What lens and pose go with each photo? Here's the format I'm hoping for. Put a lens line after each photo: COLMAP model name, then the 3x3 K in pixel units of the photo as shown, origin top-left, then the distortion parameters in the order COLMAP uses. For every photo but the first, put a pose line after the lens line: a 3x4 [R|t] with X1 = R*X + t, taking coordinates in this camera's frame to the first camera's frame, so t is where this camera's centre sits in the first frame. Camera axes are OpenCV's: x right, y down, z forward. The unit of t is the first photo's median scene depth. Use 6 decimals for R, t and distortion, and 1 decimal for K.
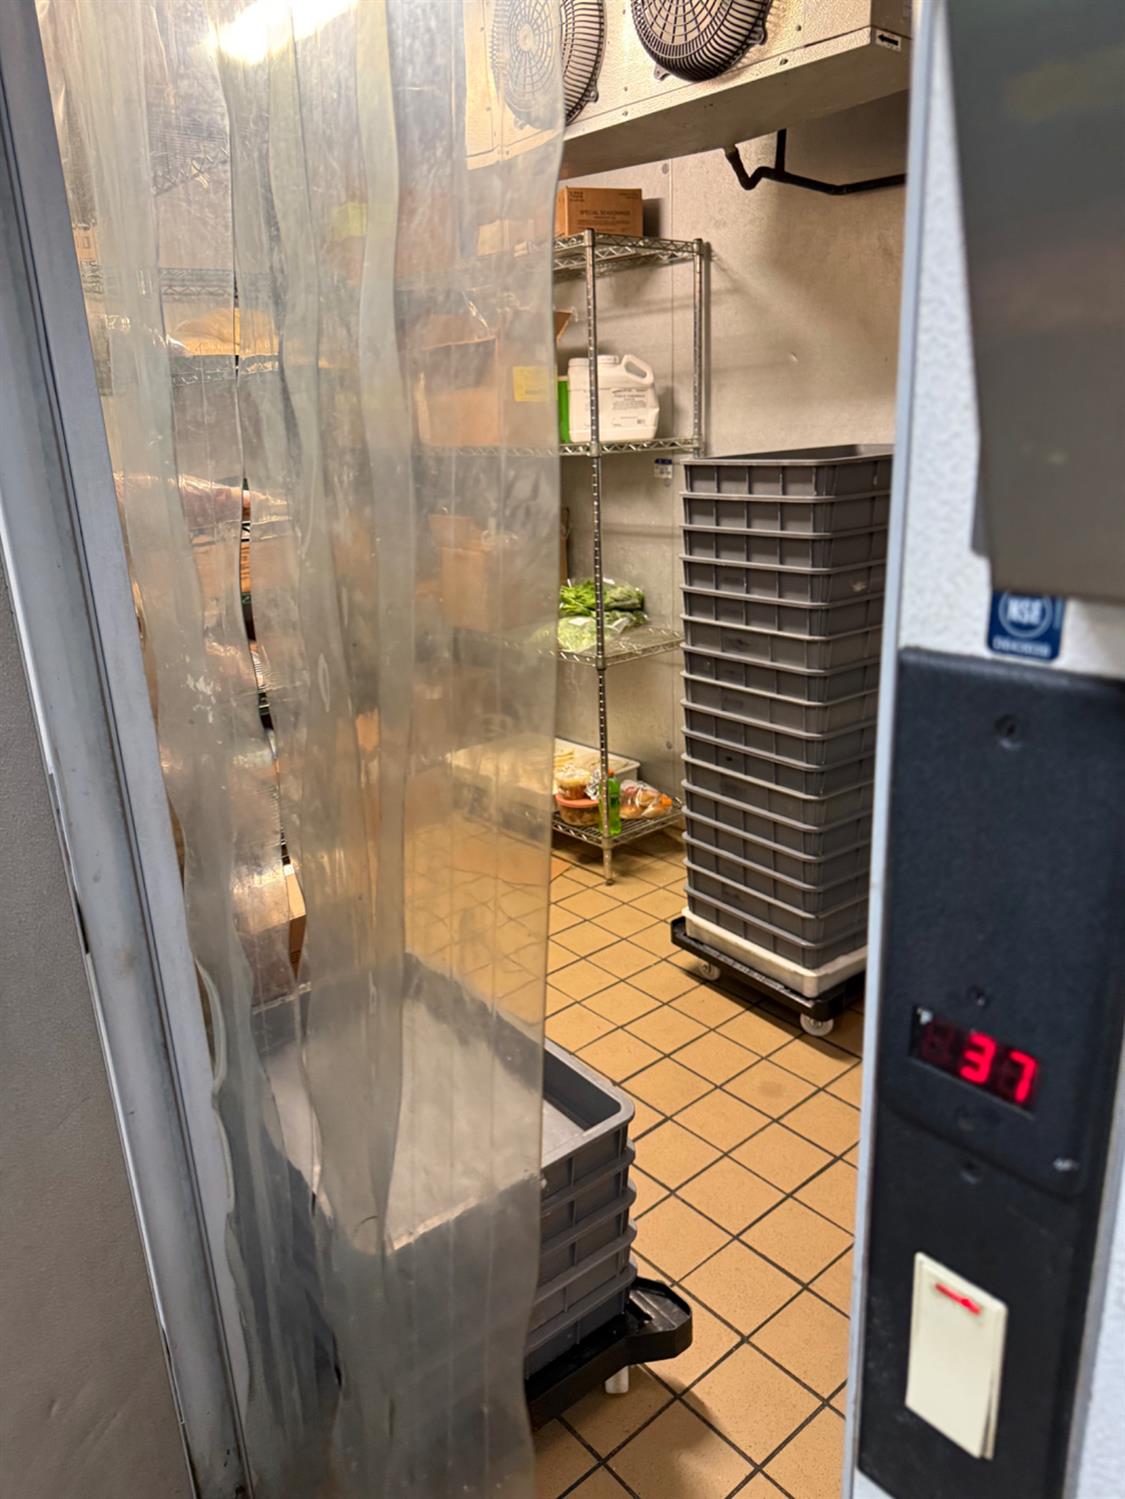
lens RADIAL K [[1063.0, 0, 560.1], [0, 1063.0, 759.6], [0, 0, 1]] dist [0.029636, -0.031461]
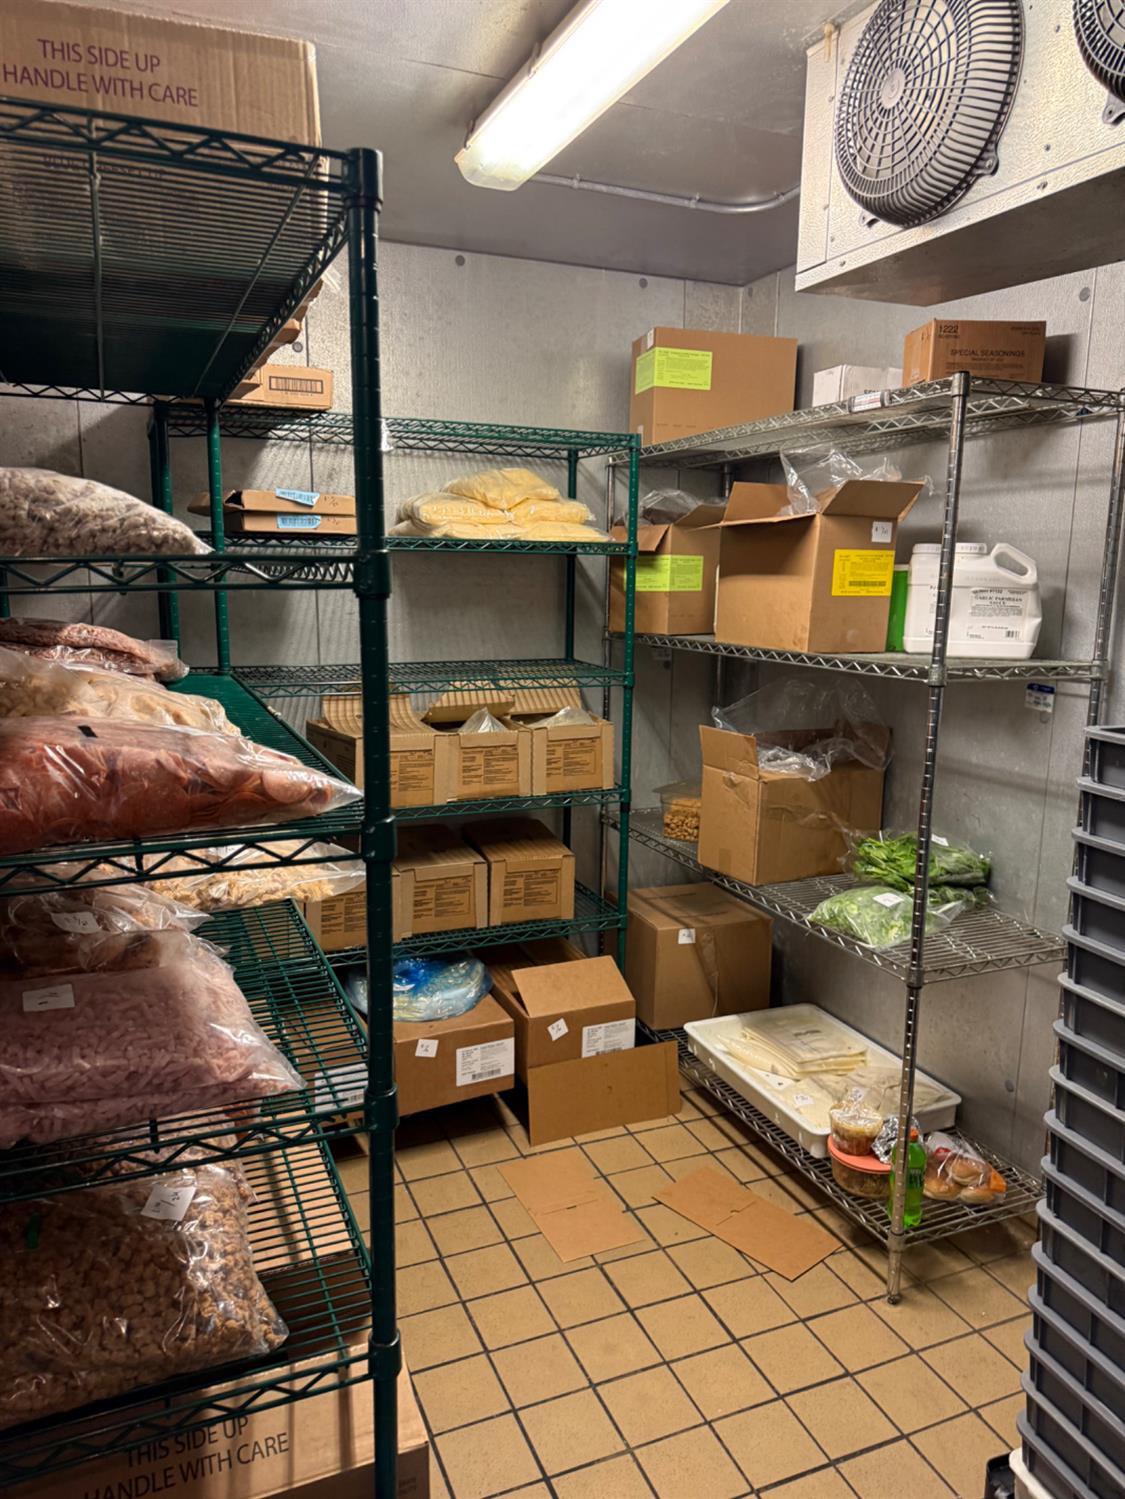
lens RADIAL K [[1063.0, 0, 555.2], [0, 1063.0, 744.5], [0, 0, 1]] dist [0.029636, -0.031461]
pose [[0.948379, 0.106461, -0.298737, 0.008438], [-0.148013, 0.981672, -0.120048, -0.114489], [0.280481, 0.158067, 0.946755, 0.256973]]
